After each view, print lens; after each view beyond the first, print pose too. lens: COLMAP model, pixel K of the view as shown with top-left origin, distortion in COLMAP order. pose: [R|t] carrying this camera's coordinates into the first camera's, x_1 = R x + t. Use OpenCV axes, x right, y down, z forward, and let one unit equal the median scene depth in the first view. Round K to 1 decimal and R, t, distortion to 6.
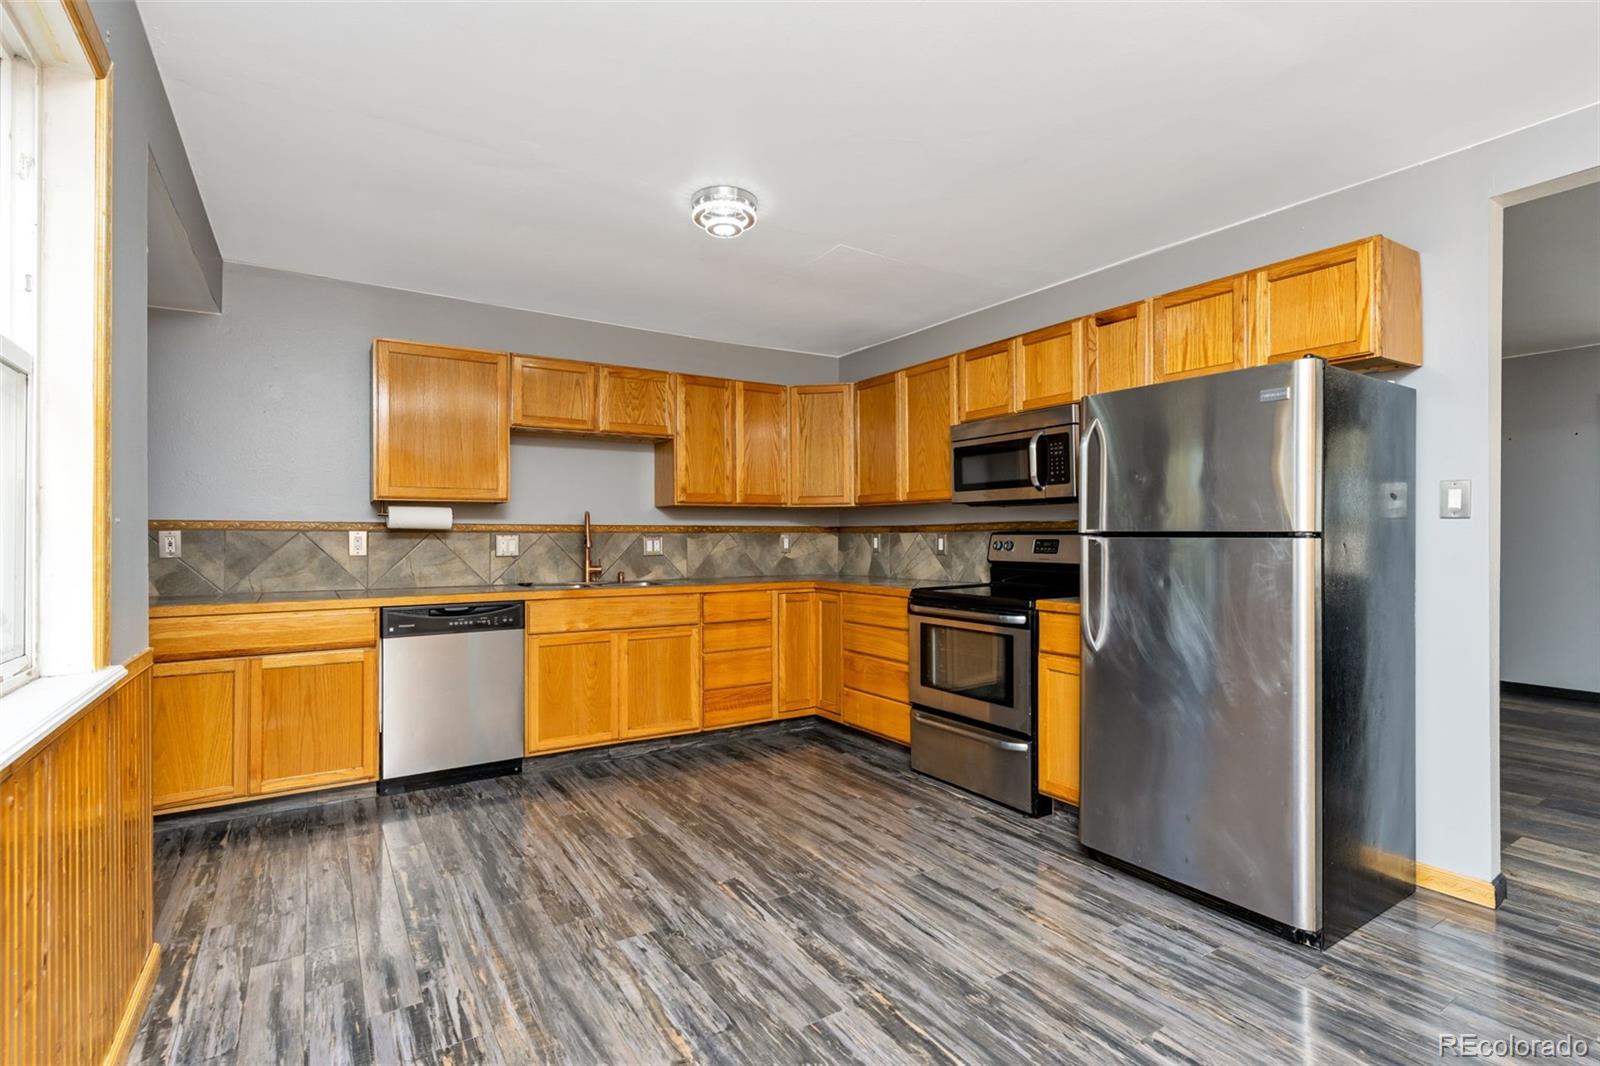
lens RADIAL K [[775.1, 0, 800.0], [0, 775.1, 533.0], [0, 0, 1]] dist [0.000611, -0.000045]
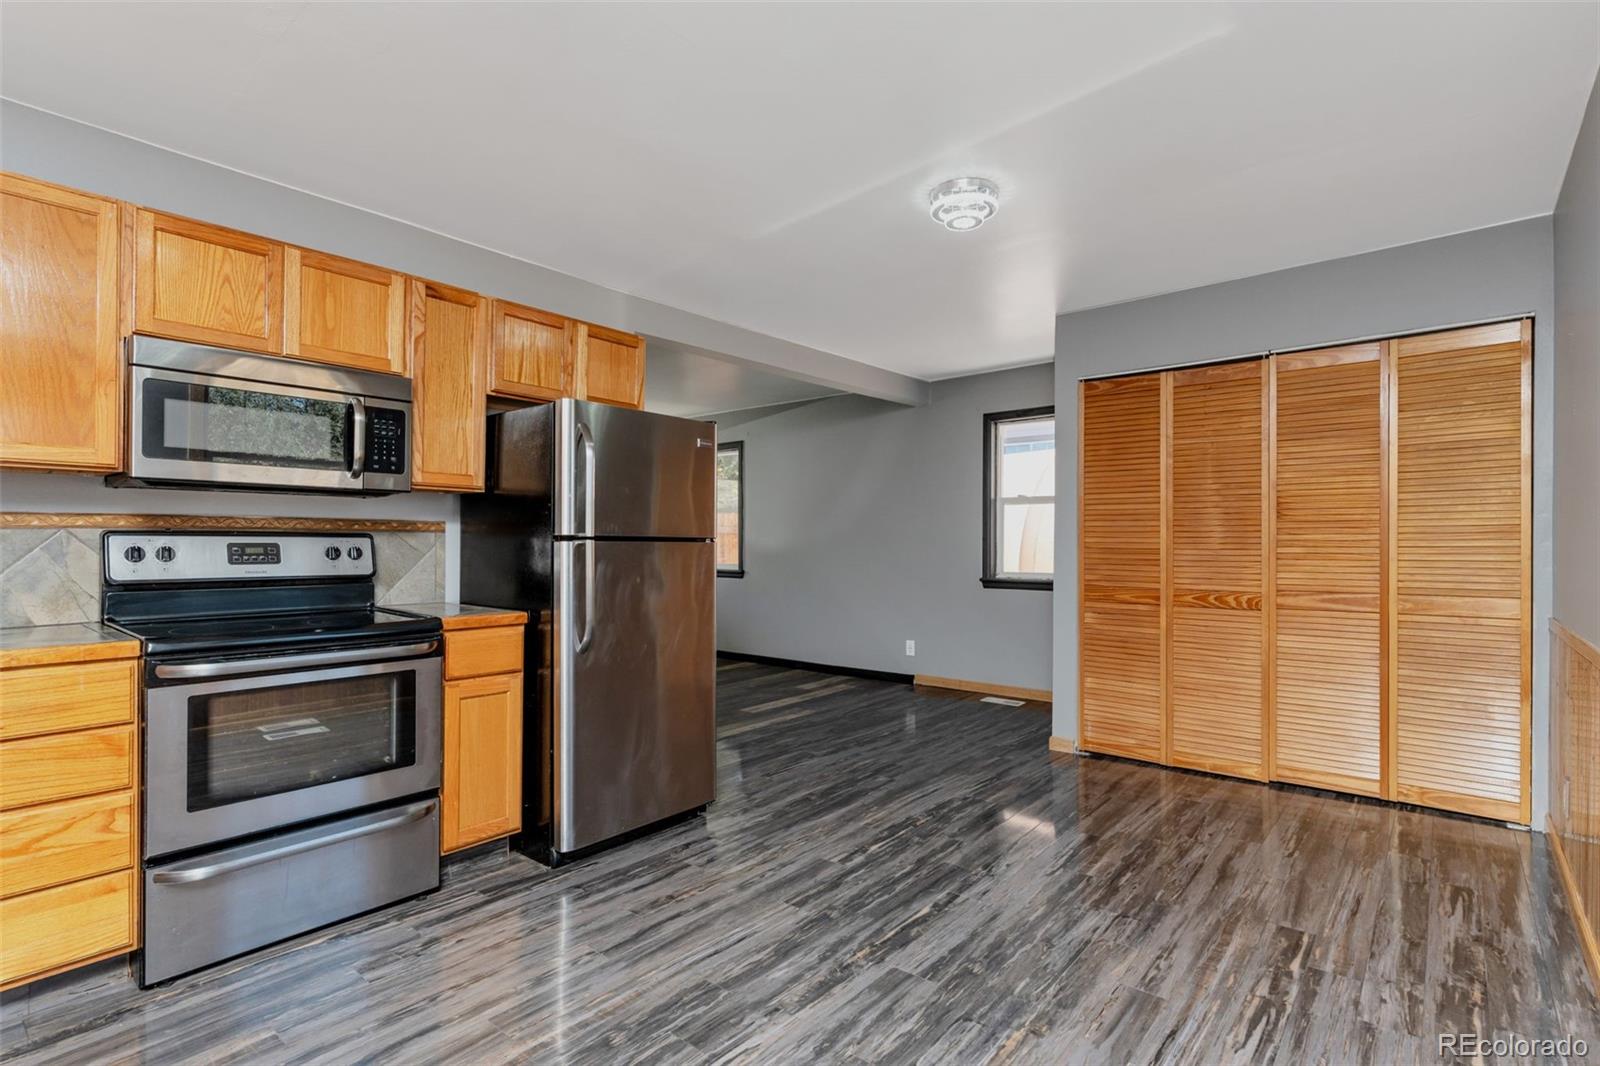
lens RADIAL K [[793.1, 0, 800.0], [0, 793.1, 533.0], [0, 0, 1]] dist [0.000655, 0.000334]
pose [[-0.312526, 0.009491, 0.949862, -0.786061], [-0.005988, 0.999911, -0.011961, 0.007036], [-0.949890, -0.009426, -0.312441, 1.185979]]
